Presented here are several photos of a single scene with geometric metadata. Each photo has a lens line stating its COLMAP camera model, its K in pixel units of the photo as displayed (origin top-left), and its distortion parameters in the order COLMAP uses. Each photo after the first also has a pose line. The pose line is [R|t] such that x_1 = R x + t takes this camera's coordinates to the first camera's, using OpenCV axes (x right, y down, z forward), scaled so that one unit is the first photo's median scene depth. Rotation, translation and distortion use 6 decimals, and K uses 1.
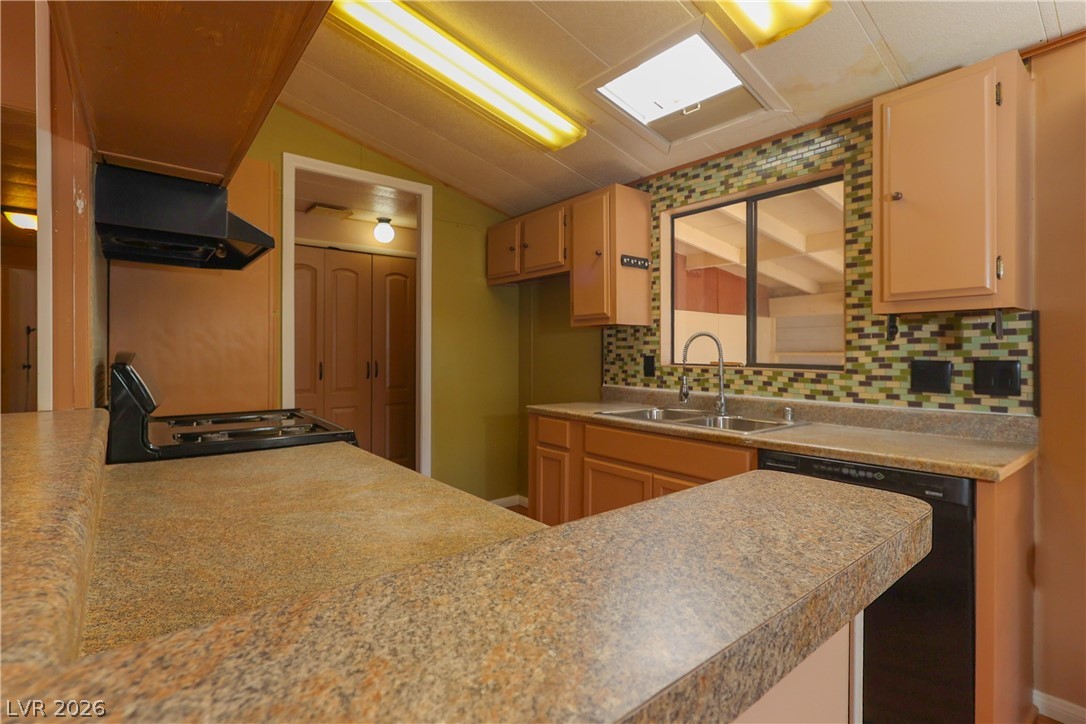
lens RADIAL K [[506.2, 0, 552.2], [0, 506.2, 352.5], [0, 0, 1]] dist [0.008160, 0.002016]
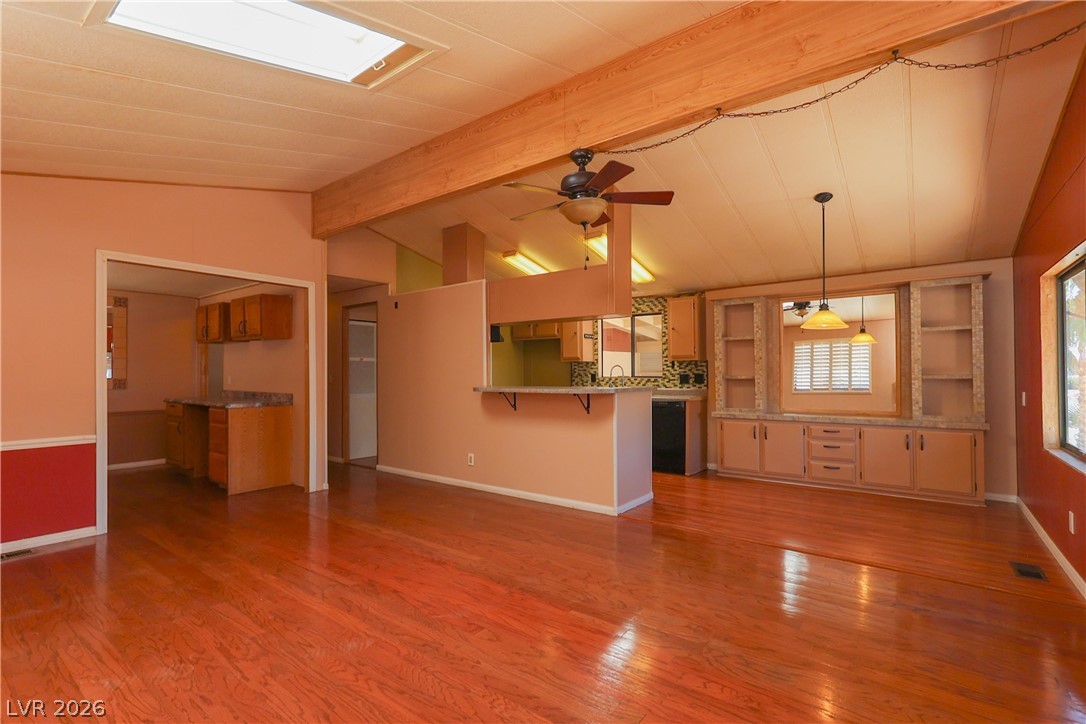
lens RADIAL K [[506.2, 0, 535.7], [0, 506.2, 368.7], [0, 0, 1]] dist [0.008160, 0.002016]
pose [[0.979661, -0.016124, 0.200012, -0.648245], [0.015757, 0.999870, 0.003426, -0.034592], [-0.200041, -0.000205, 0.979787, -1.520800]]
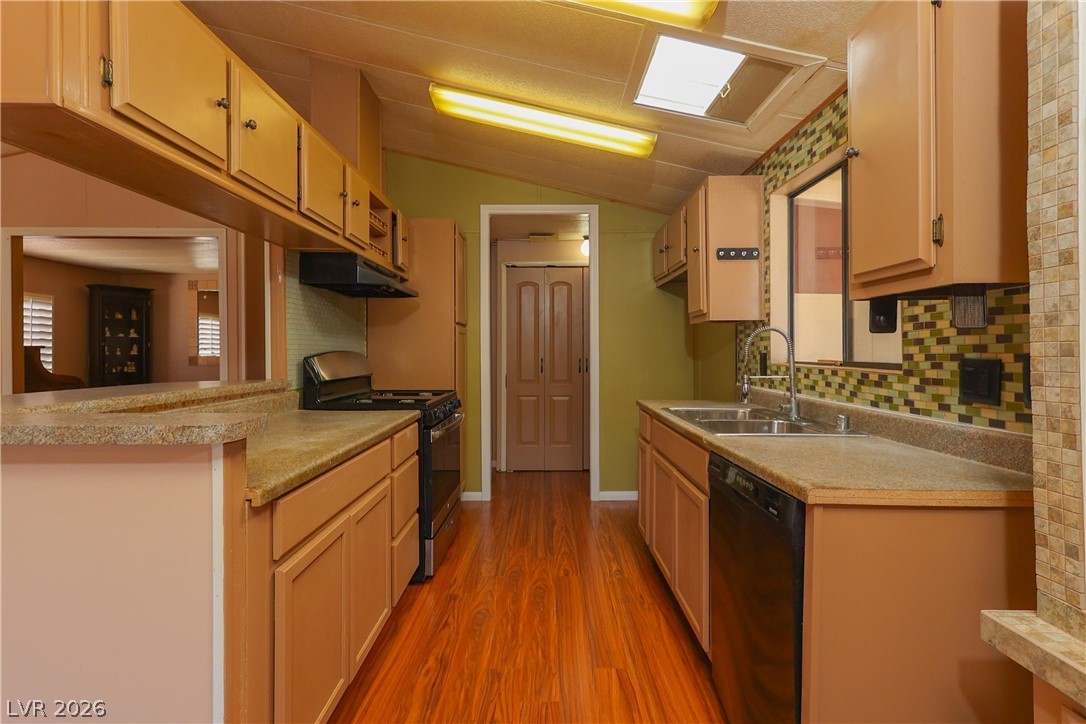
lens RADIAL K [[506.2, 0, 553.7], [0, 506.2, 355.9], [0, 0, 1]] dist [0.008160, 0.002016]
pose [[0.782600, 0.002683, -0.622519, 0.530053], [0.003825, 0.999951, 0.009119, 0.002363], [0.622513, -0.009517, 0.782552, 0.050955]]
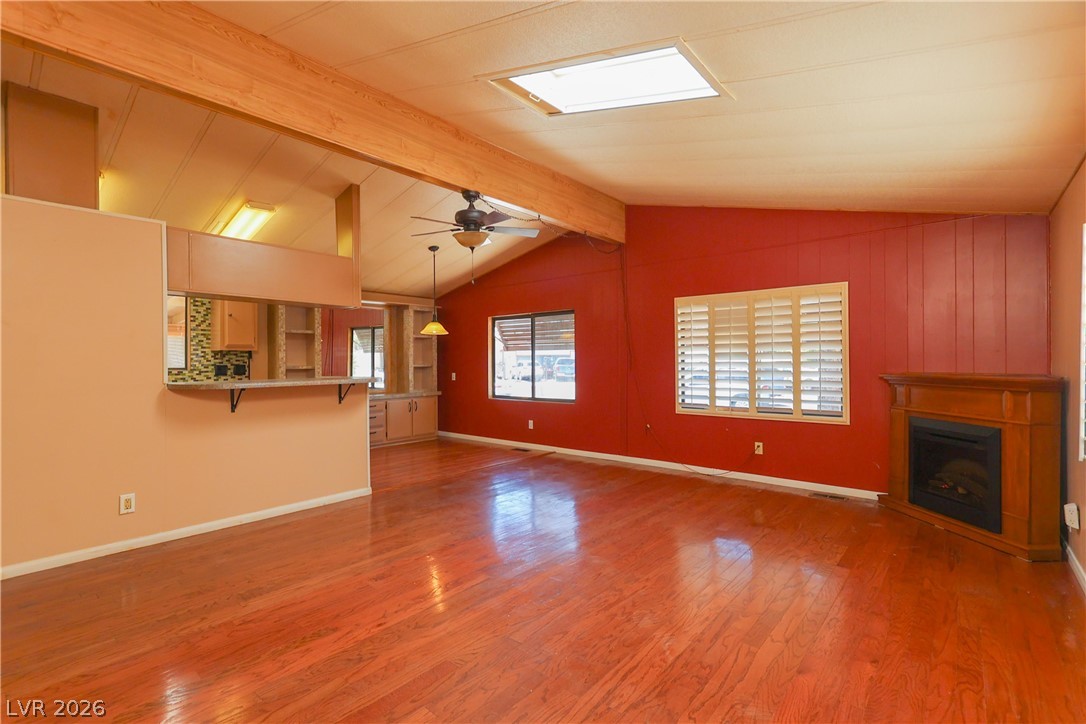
lens RADIAL K [[506.2, 0, 552.3], [0, 506.2, 362.5], [0, 0, 1]] dist [0.008160, 0.002016]
pose [[-0.185292, -0.013695, 0.982588, -1.923869], [-0.008342, 0.999889, 0.012363, -0.040144], [-0.982648, -0.005906, -0.185386, -0.282161]]
